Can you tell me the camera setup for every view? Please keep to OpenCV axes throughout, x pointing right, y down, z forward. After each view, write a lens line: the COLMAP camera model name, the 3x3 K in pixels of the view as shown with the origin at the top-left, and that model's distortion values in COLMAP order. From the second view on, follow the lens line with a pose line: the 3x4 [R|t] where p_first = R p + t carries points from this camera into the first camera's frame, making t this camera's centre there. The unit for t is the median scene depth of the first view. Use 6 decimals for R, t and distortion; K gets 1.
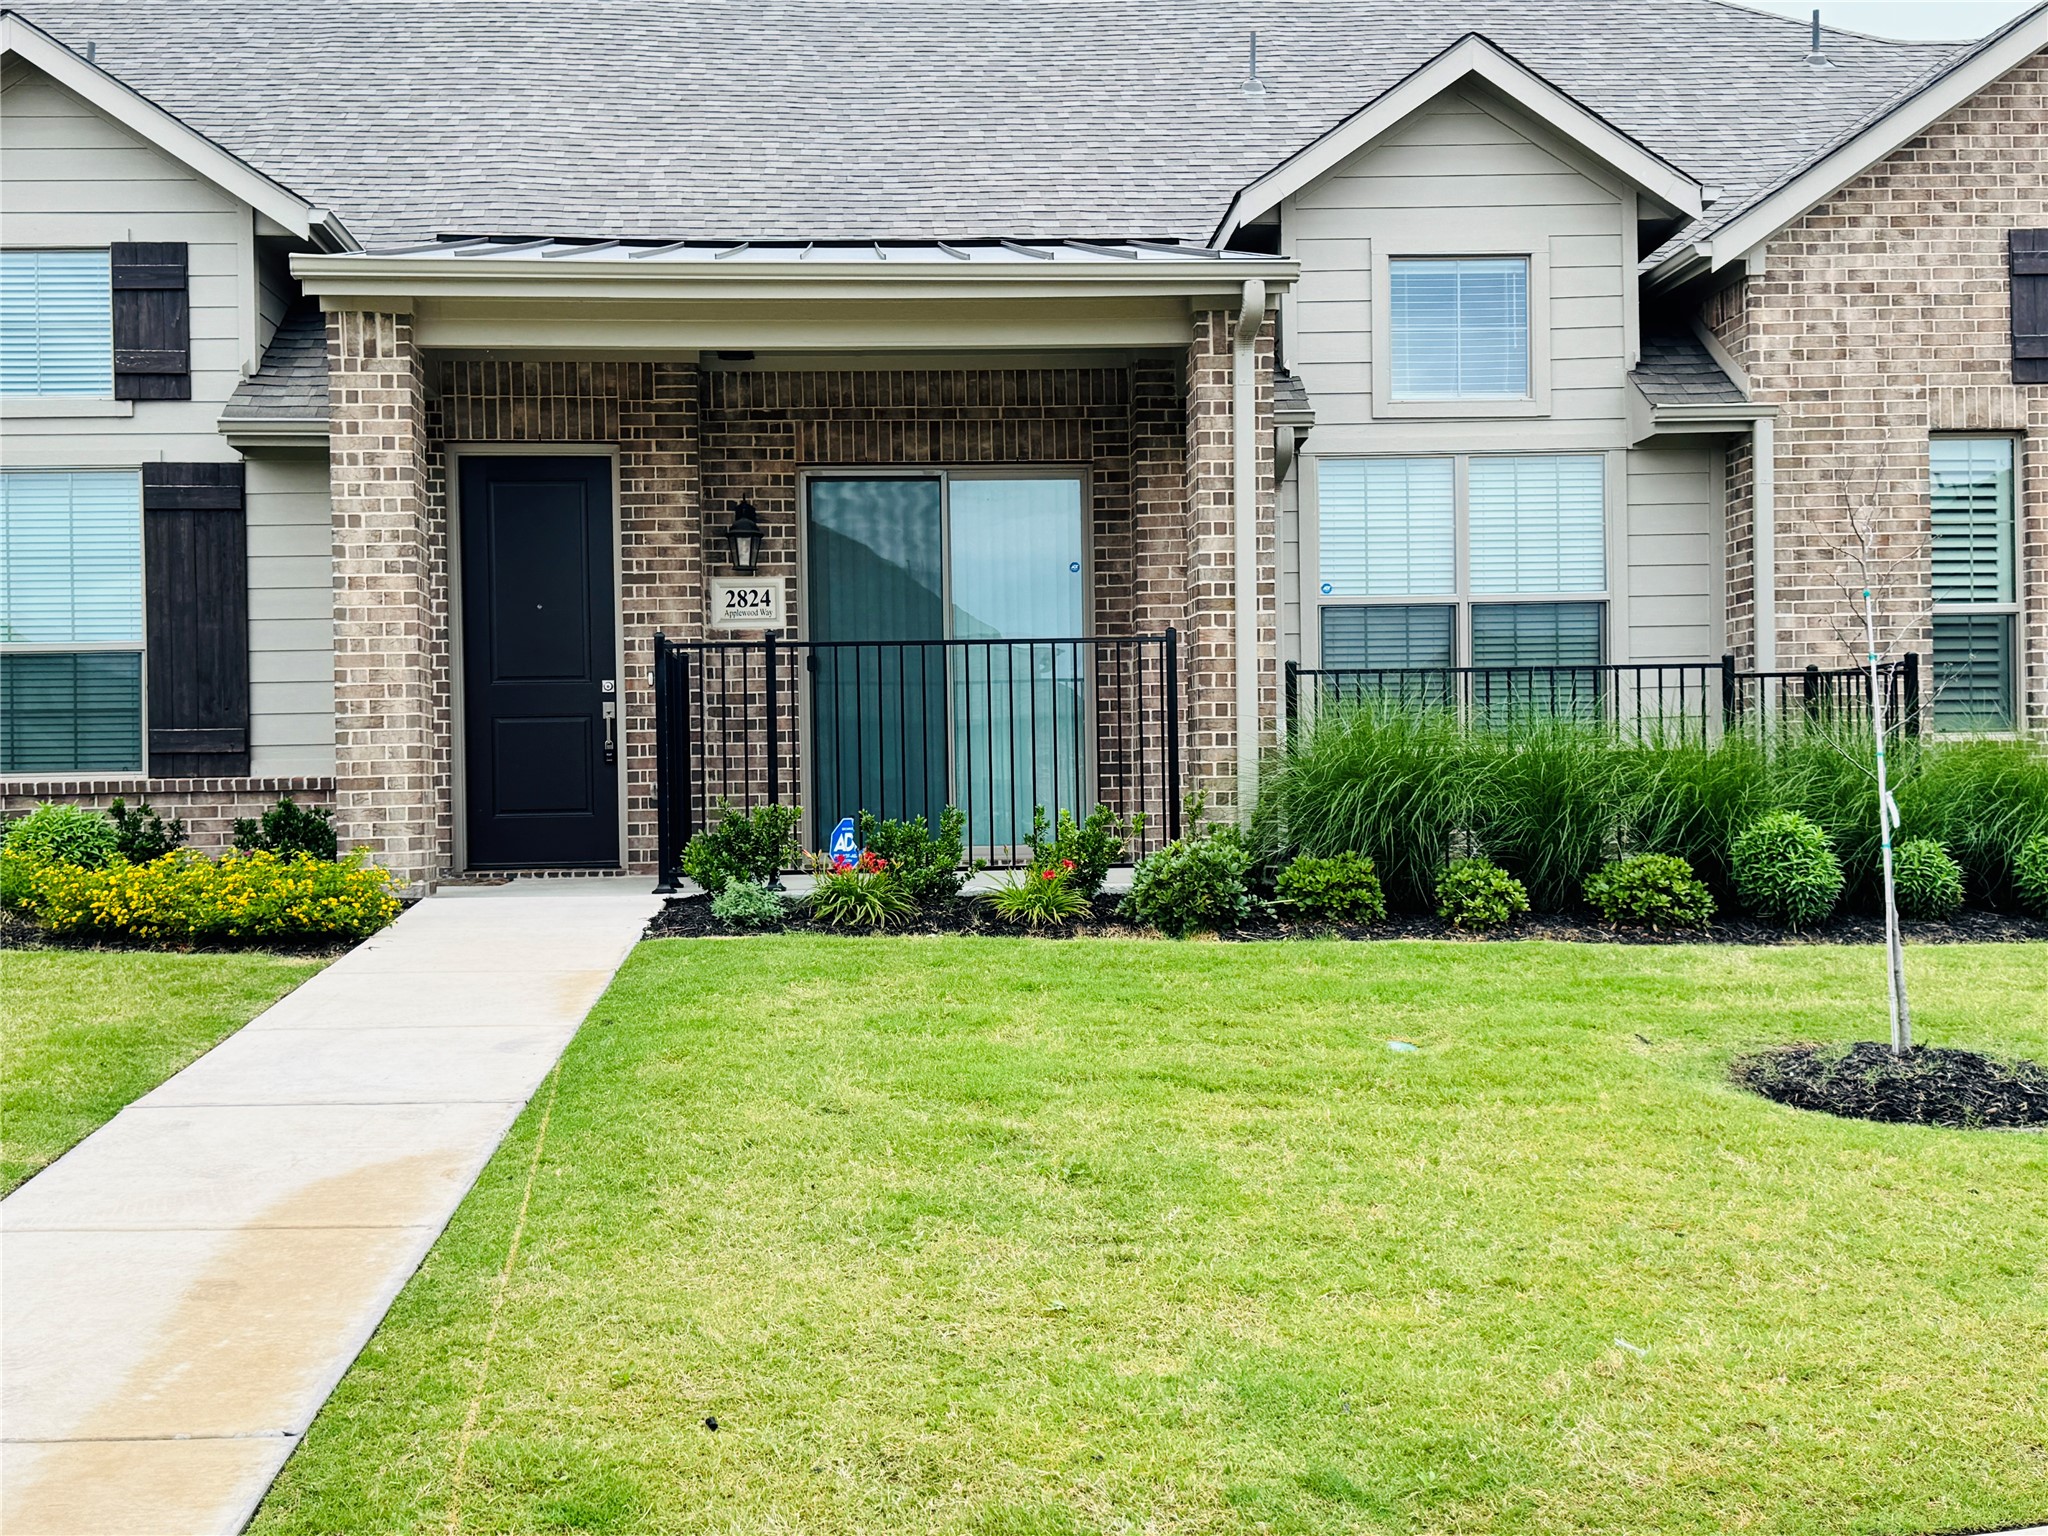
lens RADIAL K [[2307.4, 0, 1039.6], [0, 2307.4, 802.9], [0, 0, 1]] dist [0.101503, 0.000000]
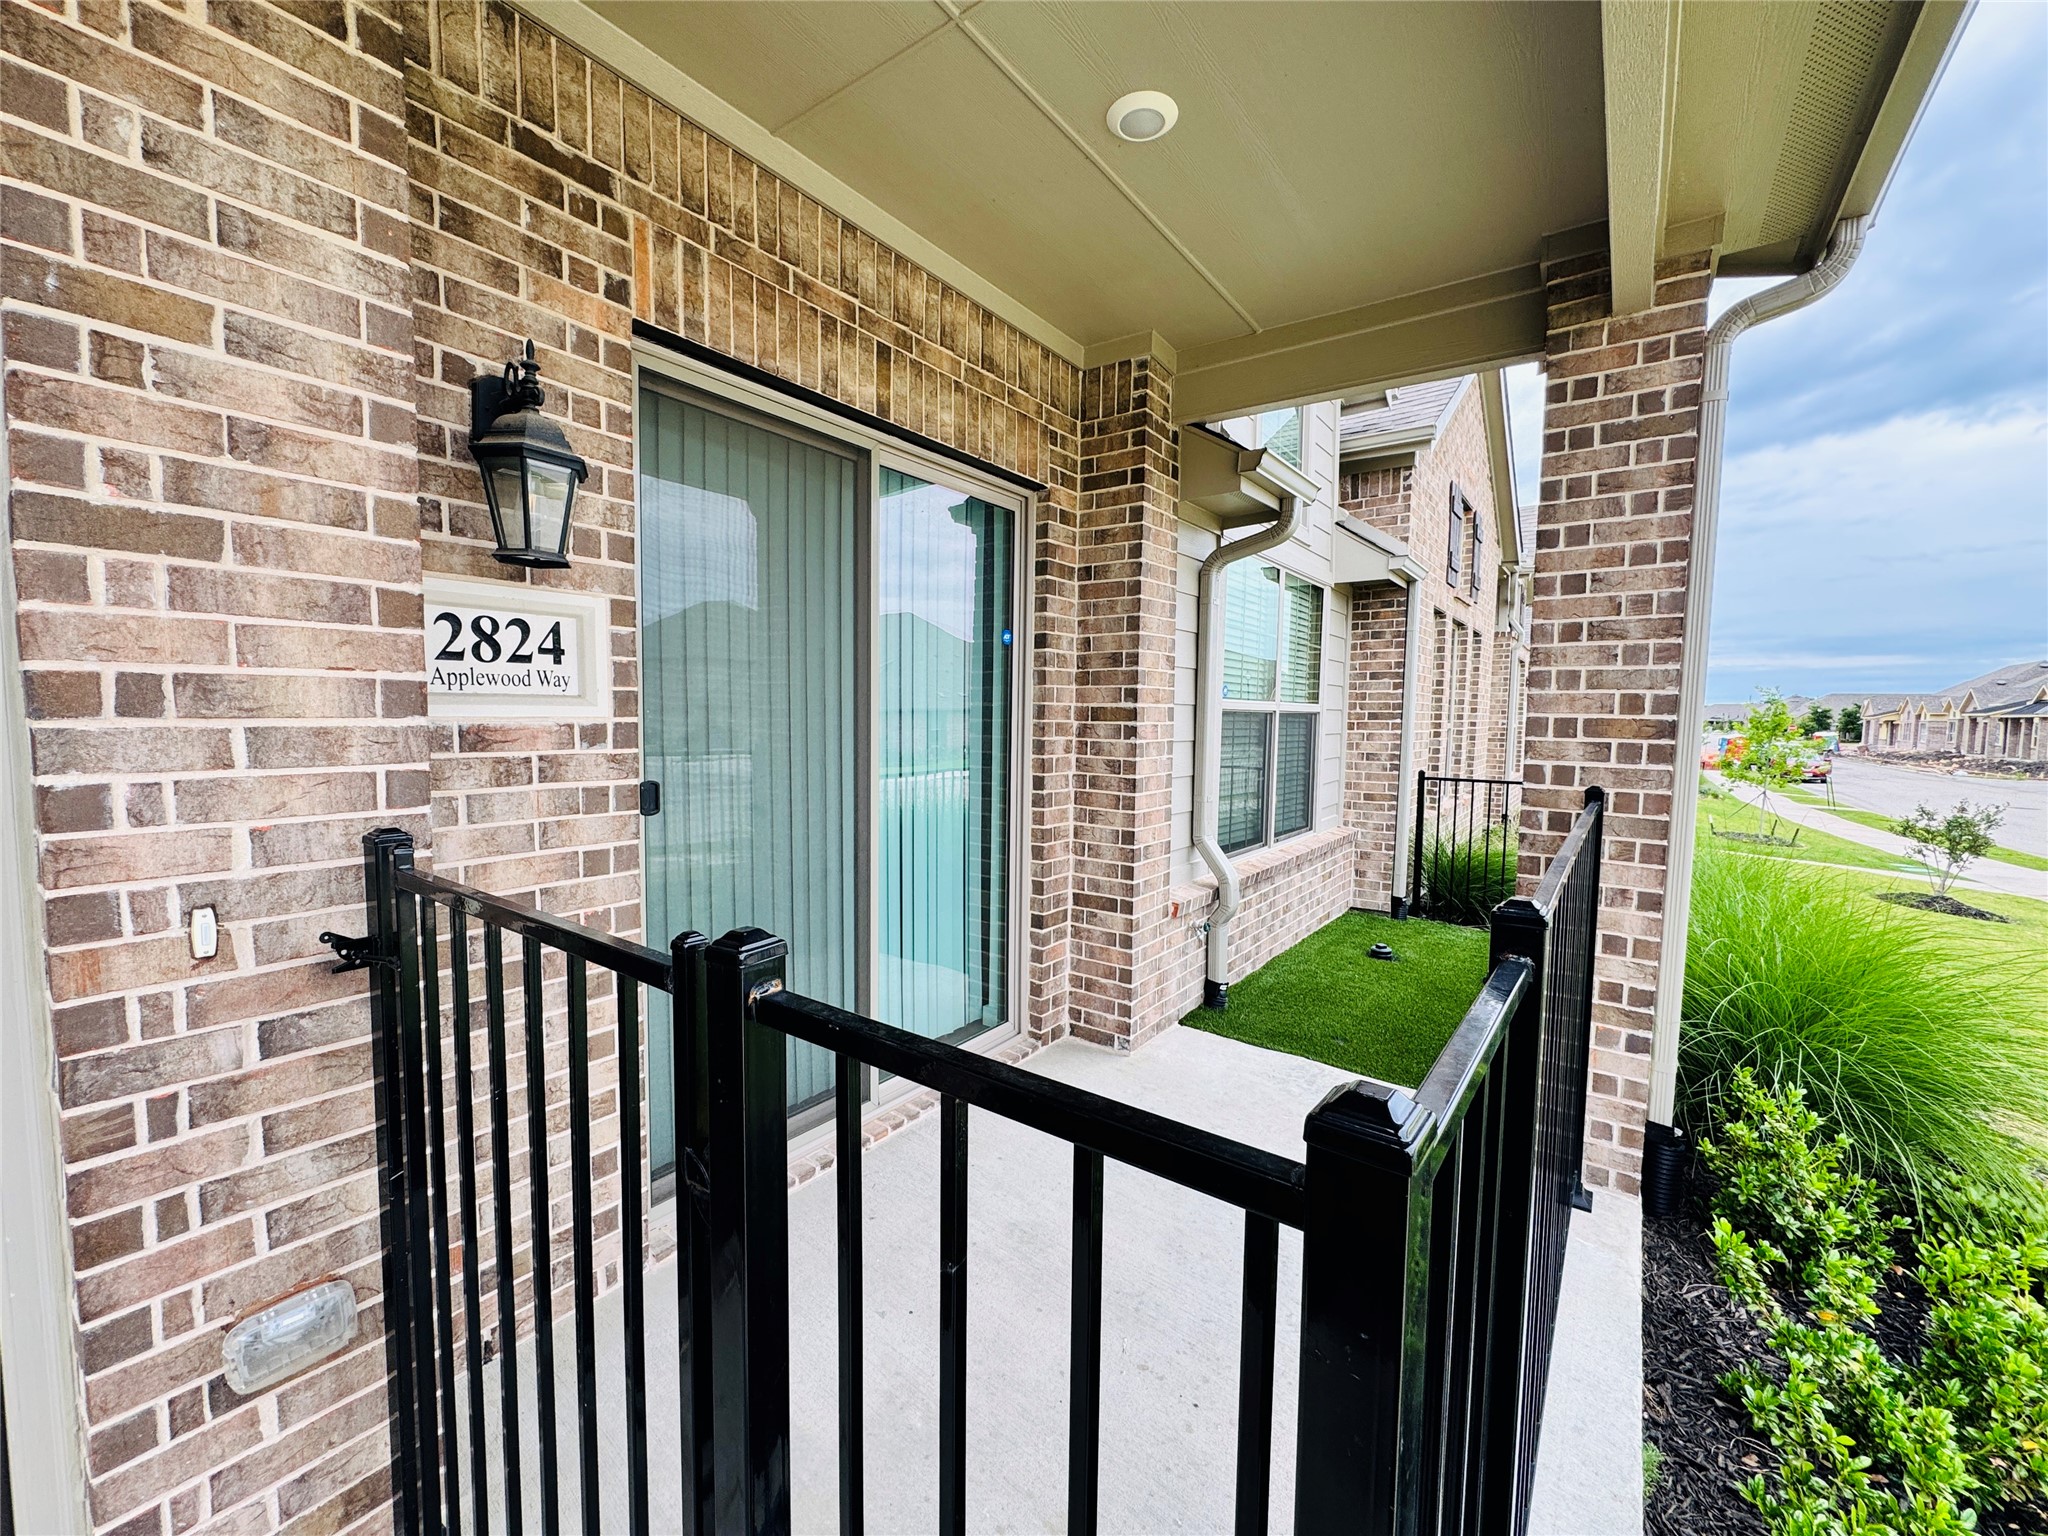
lens RADIAL K [[812.1, 0, 1021.4], [0, 812.1, 771.5], [0, 0, 1]] dist [-0.002573, -0.000831]
pose [[0.655254, -0.024356, 0.755016, -0.173701], [-0.024922, 0.998239, 0.053831, -0.077637], [-0.754998, -0.054090, 0.653493, 0.863991]]
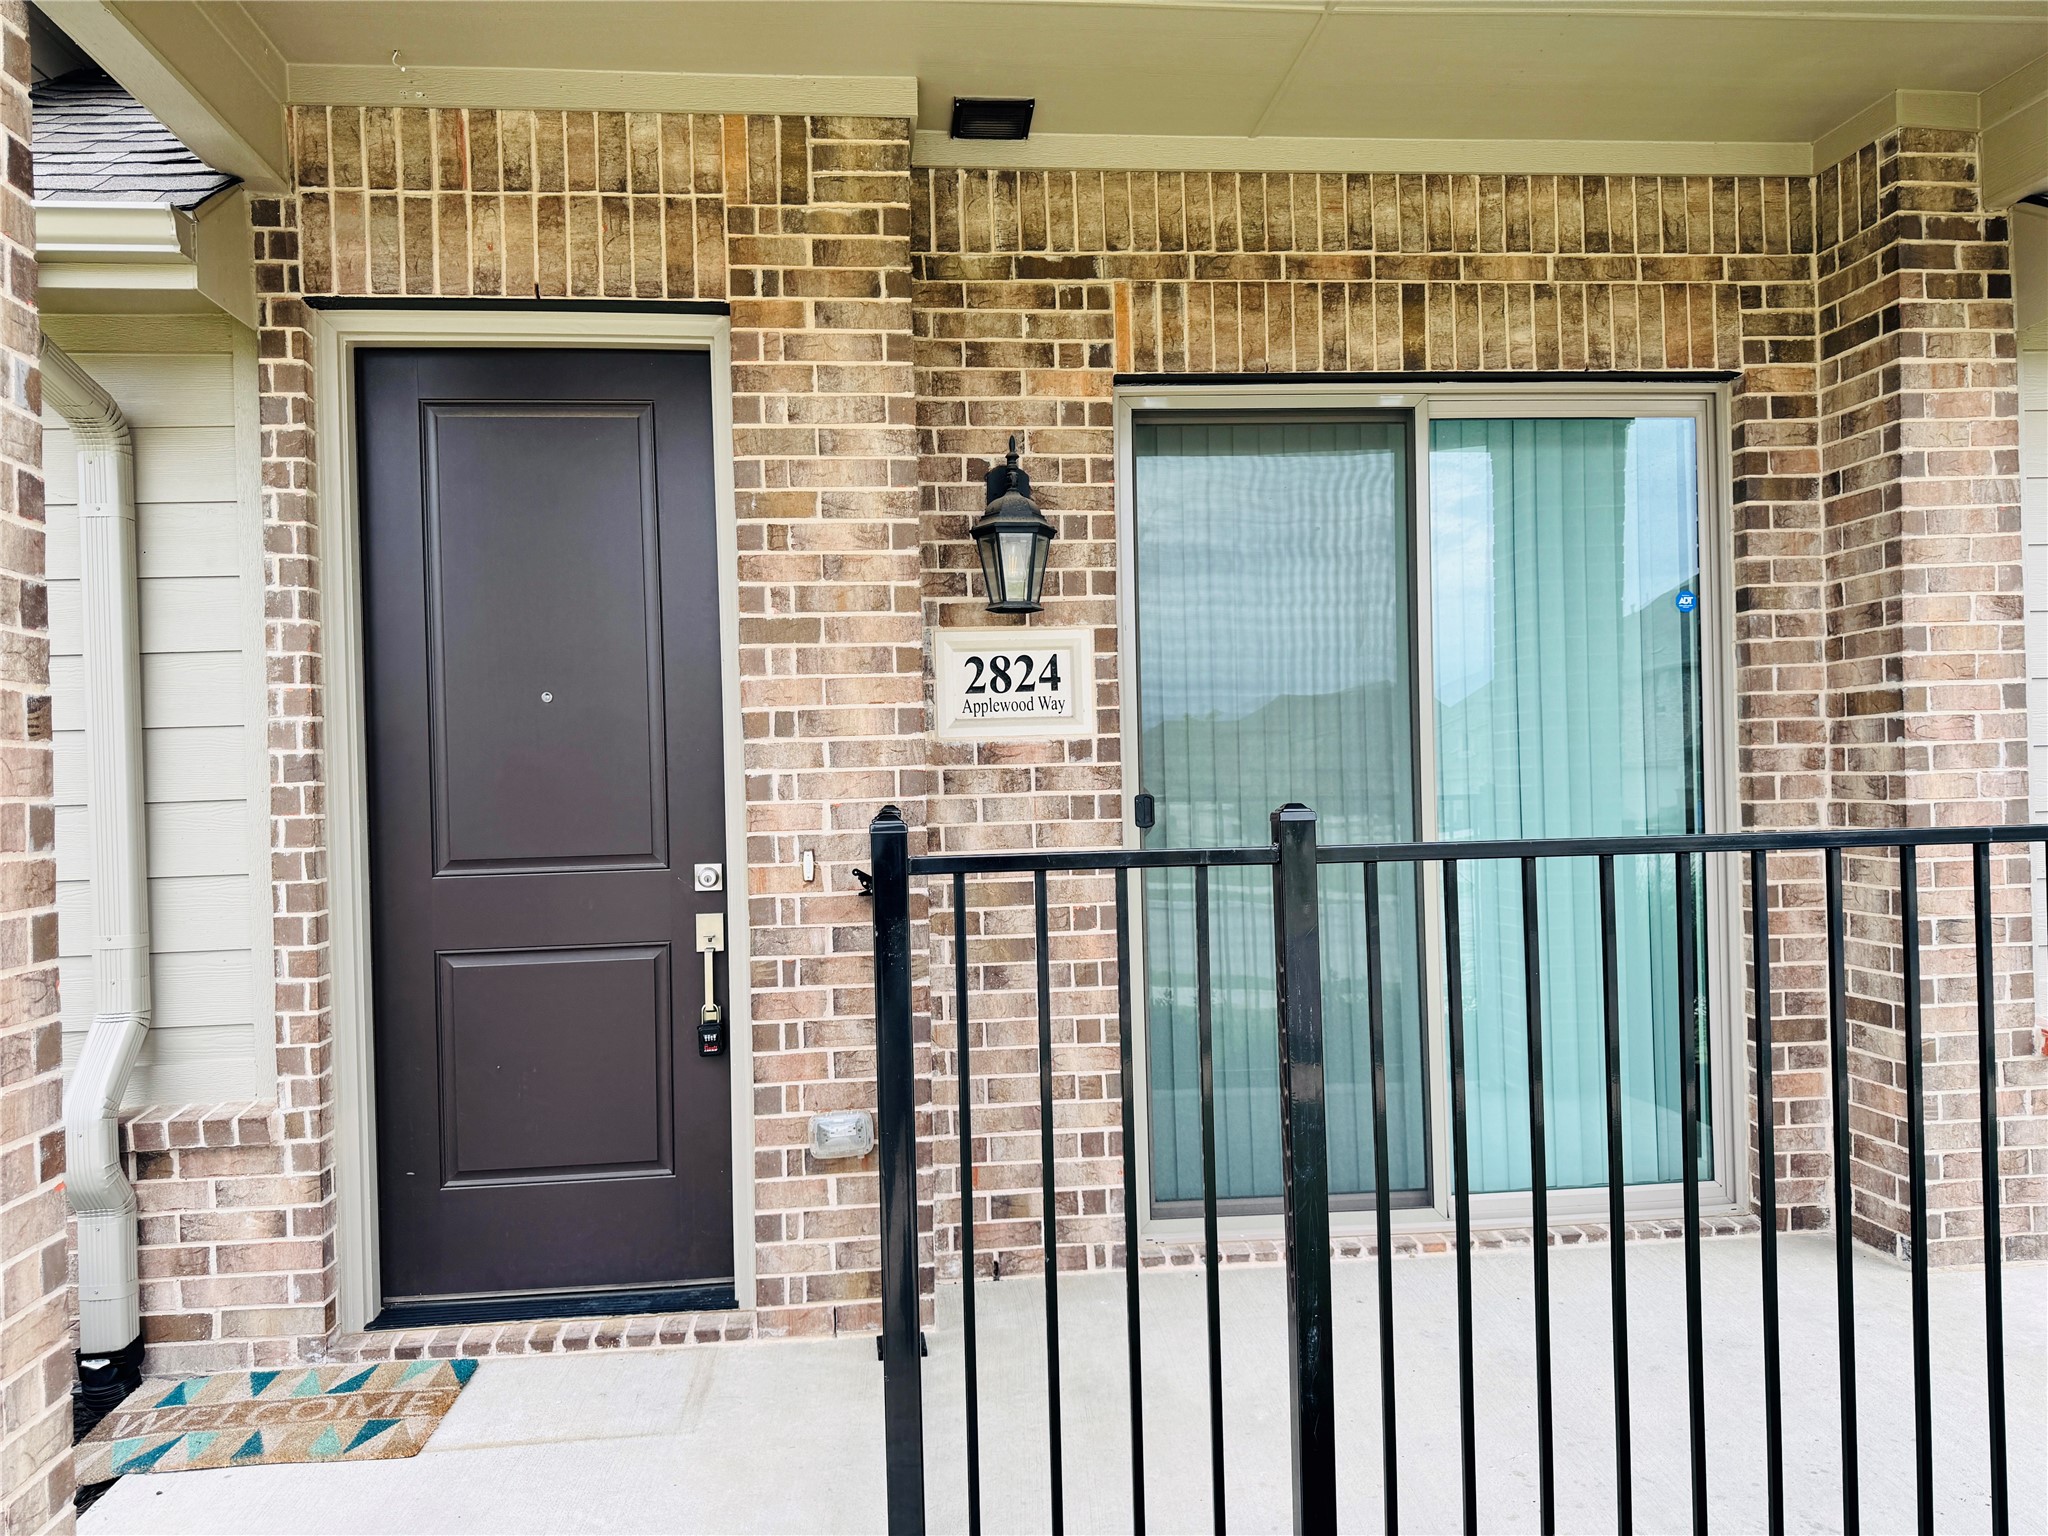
lens RADIAL K [[1446.4, 0, 1024.7], [0, 1446.4, 799.0], [0, 0, 1]] dist [0.071395, -0.069605]
pose [[0.999671, -0.006696, 0.024760, -0.133110], [0.006423, 0.999918, 0.011083, -0.067828], [-0.024832, -0.010920, 0.999632, 0.724700]]
